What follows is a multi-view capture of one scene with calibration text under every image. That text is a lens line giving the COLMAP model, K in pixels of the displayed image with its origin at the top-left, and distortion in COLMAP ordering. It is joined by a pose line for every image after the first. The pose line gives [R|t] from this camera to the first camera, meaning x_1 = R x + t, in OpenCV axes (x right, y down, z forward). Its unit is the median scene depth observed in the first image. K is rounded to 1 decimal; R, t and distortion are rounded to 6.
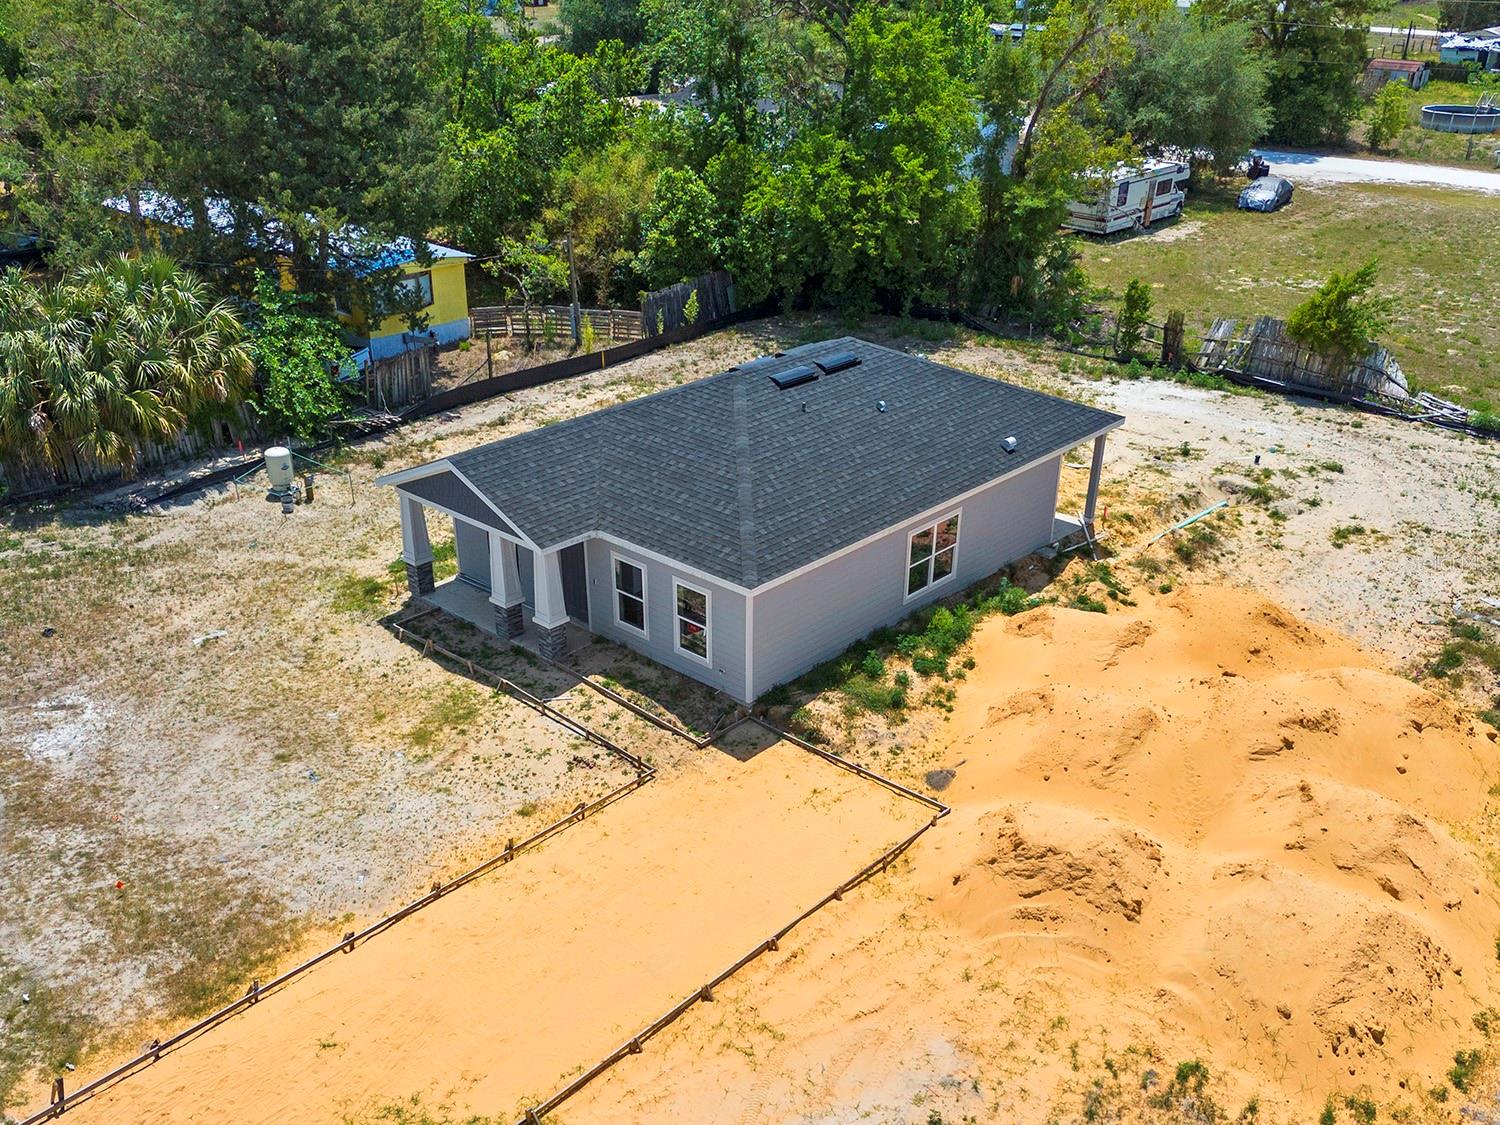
lens RADIAL K [[1390.0, 0, 753.0], [0, 1390.0, 730.3], [0, 0, 1]] dist [0.120899, -0.241672]
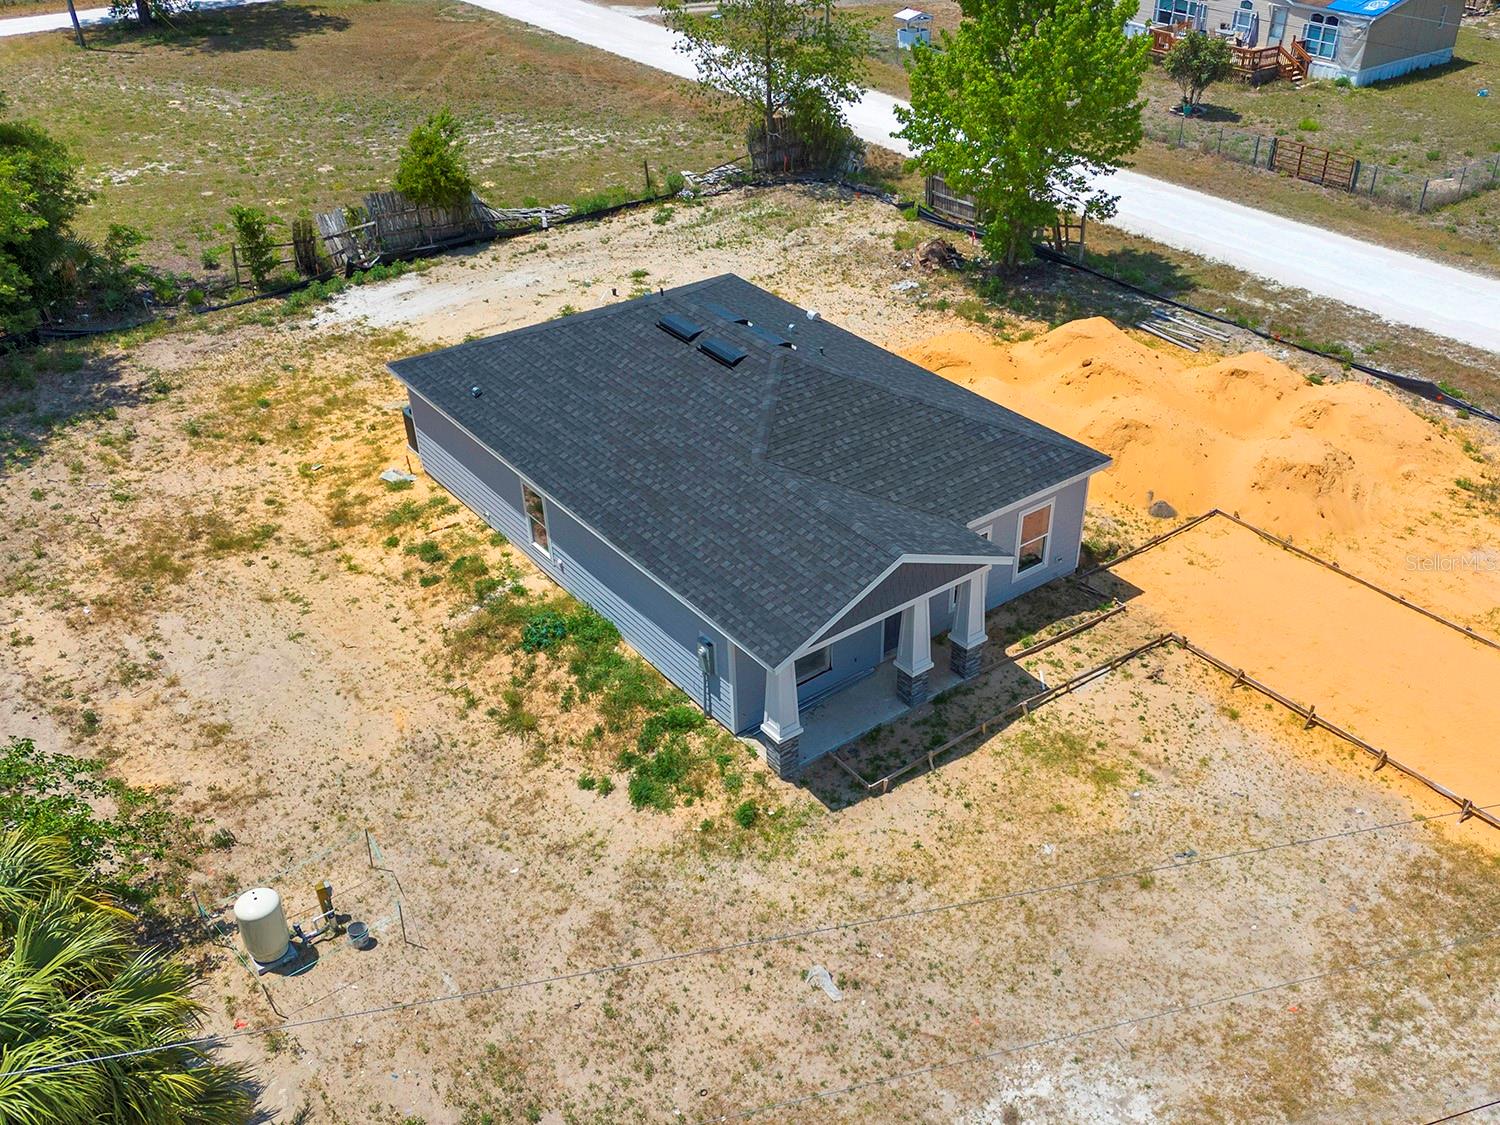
lens RADIAL K [[1353.9, 0, 833.3], [0, 1353.9, 624.3], [0, 0, 1]] dist [0.049357, -0.017327]
pose [[0.153478, -0.569616, 0.807454, -0.884550], [0.501101, 0.749139, 0.433230, -0.523283], [-0.851670, 0.338125, 0.400411, 0.712786]]
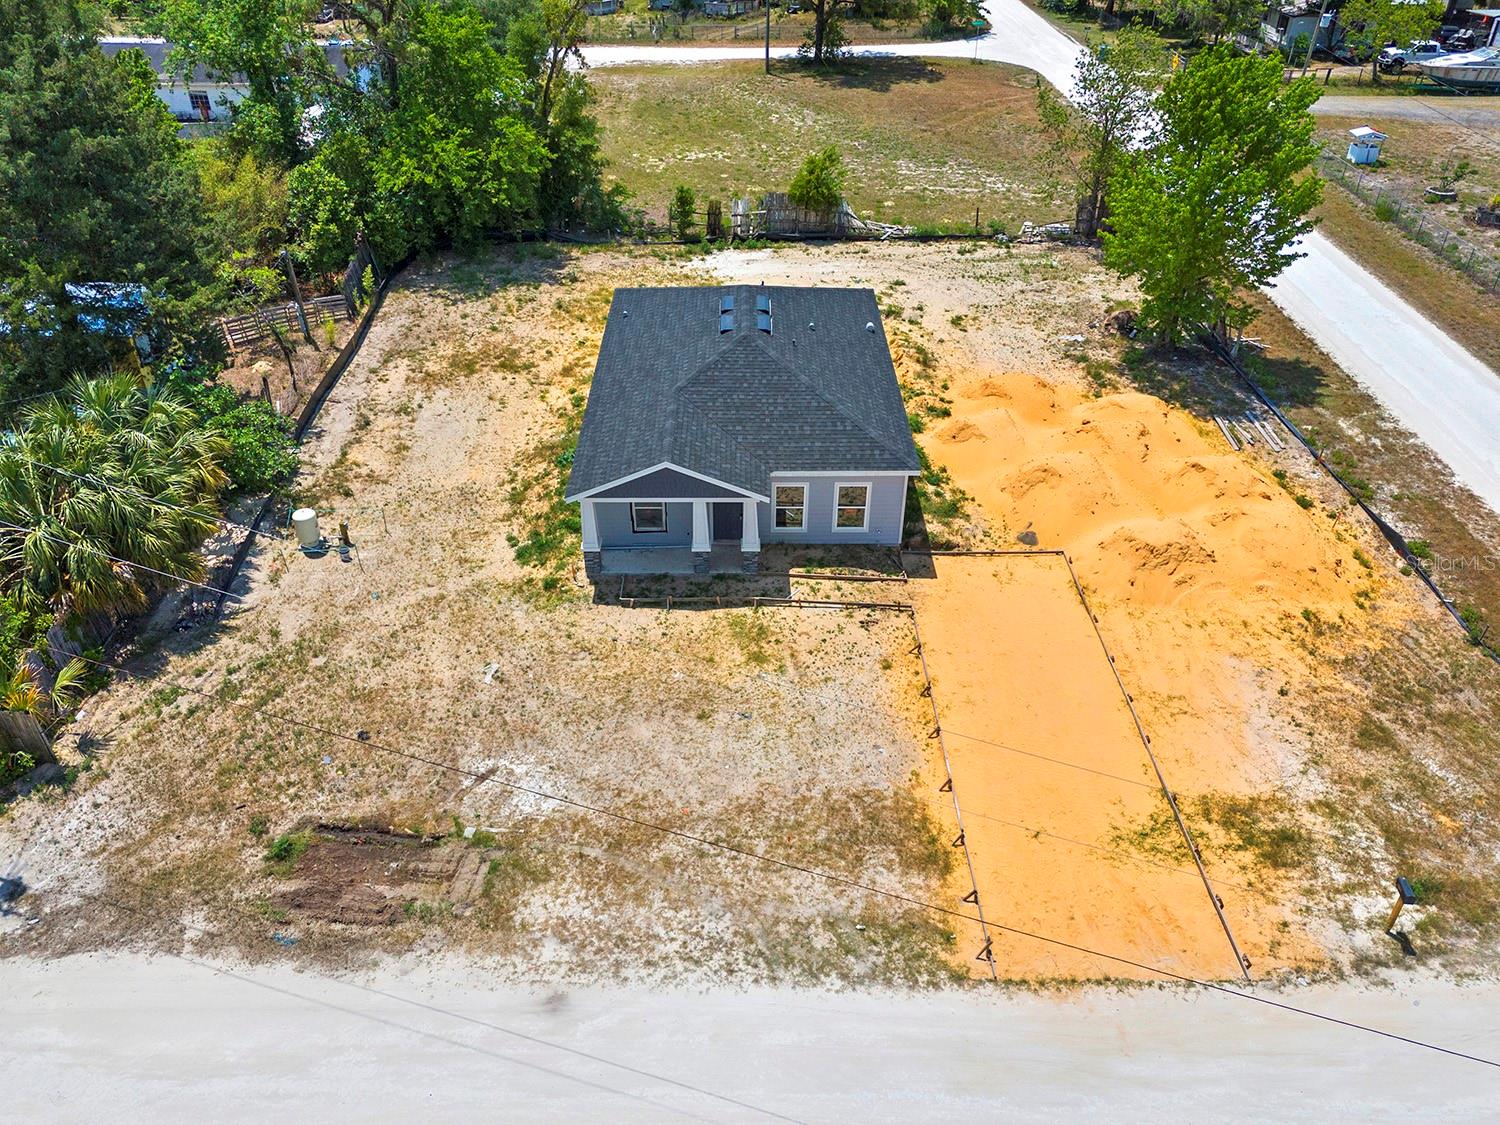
lens RADIAL K [[1106.9, 0, 750.0], [0, 1106.9, 562.5], [0, 0, 1]] dist [0.082379, -0.088432]
pose [[0.733275, -0.393138, 0.554753, -0.756367], [0.347707, 0.917957, 0.190930, -0.271809], [-0.584302, 0.052887, 0.809811, 0.120661]]
